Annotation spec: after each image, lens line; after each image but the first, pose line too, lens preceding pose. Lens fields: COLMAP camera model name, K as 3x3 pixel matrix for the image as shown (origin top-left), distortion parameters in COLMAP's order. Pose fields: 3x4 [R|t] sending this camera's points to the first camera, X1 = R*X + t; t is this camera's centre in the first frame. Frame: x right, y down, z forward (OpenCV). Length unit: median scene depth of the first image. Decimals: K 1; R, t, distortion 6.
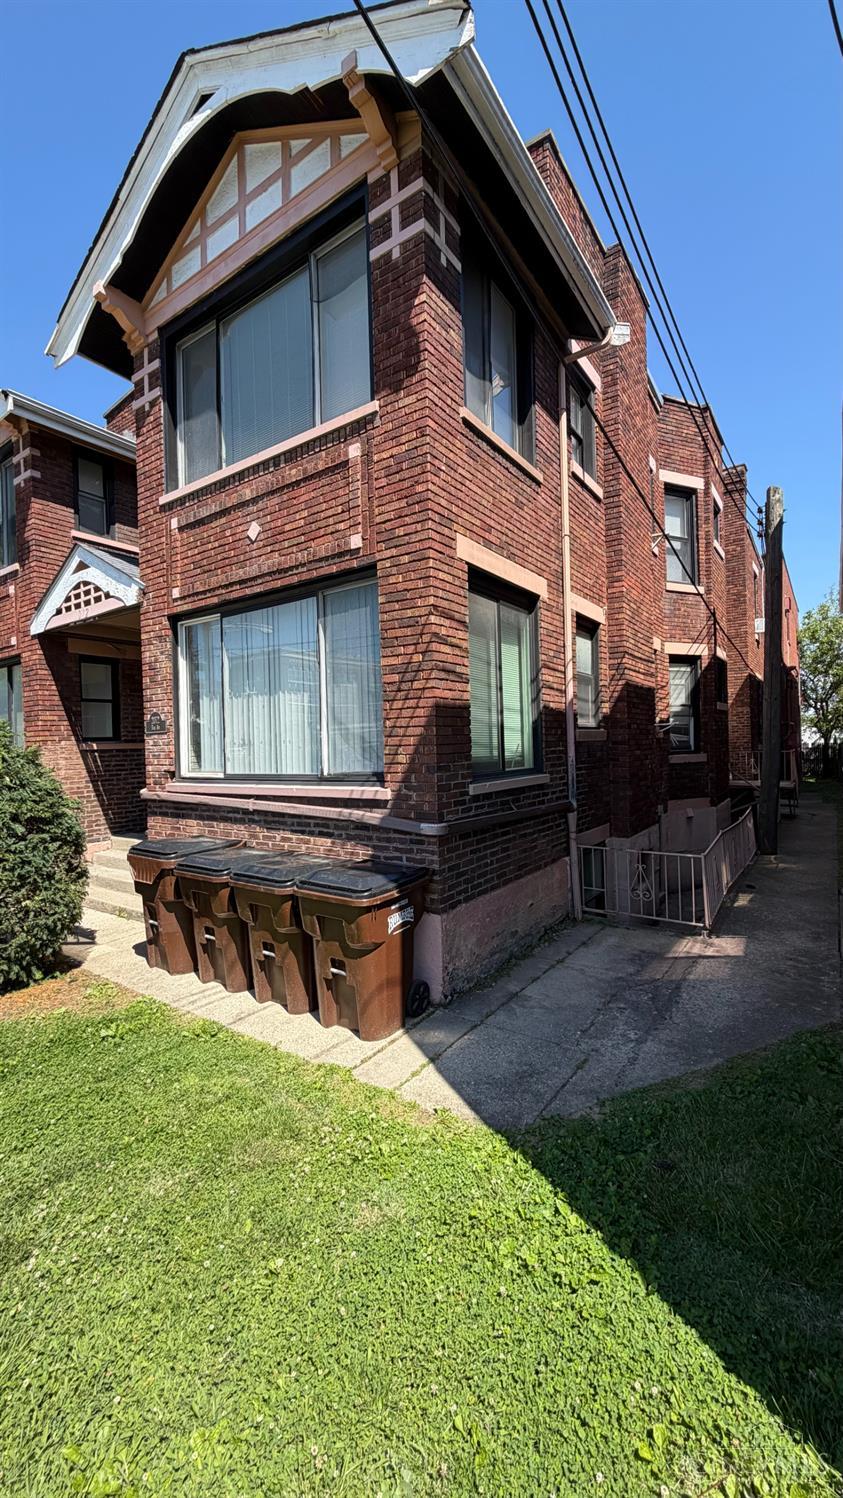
lens RADIAL K [[589.4, 0, 421.6], [0, 589.4, 745.5], [0, 0, 1]] dist [0.000496, -0.000115]
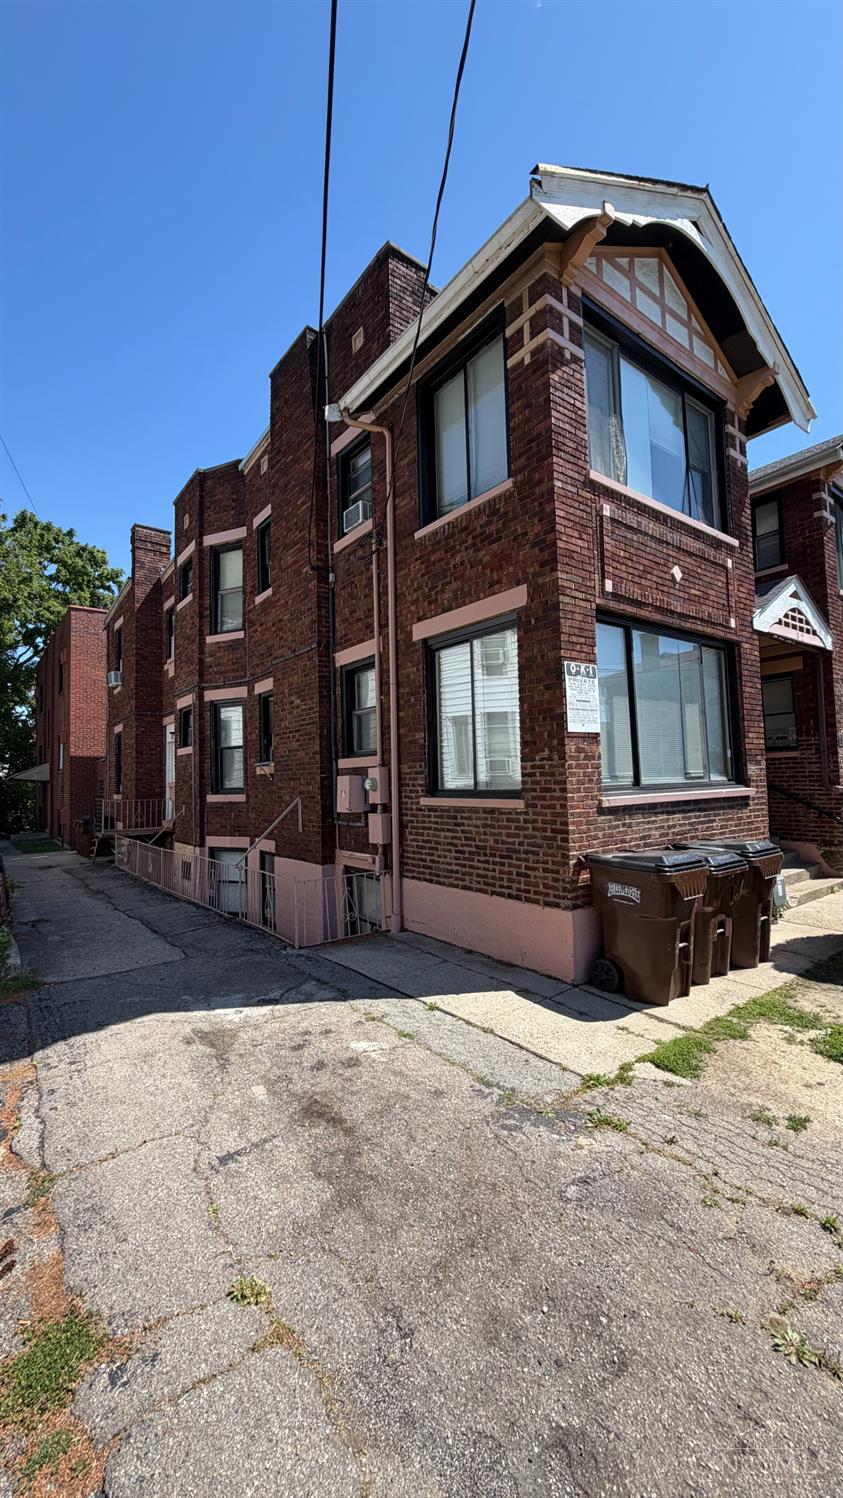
lens RADIAL K [[589.4, 0, 421.6], [0, 589.4, 745.5], [0, 0, 1]] dist [0.000496, -0.000115]
pose [[0.309519, 0.069853, 0.948324, -2.190163], [0.016804, 0.996741, -0.078904, 0.076583], [-0.950745, 0.040358, 0.307336, 1.583484]]
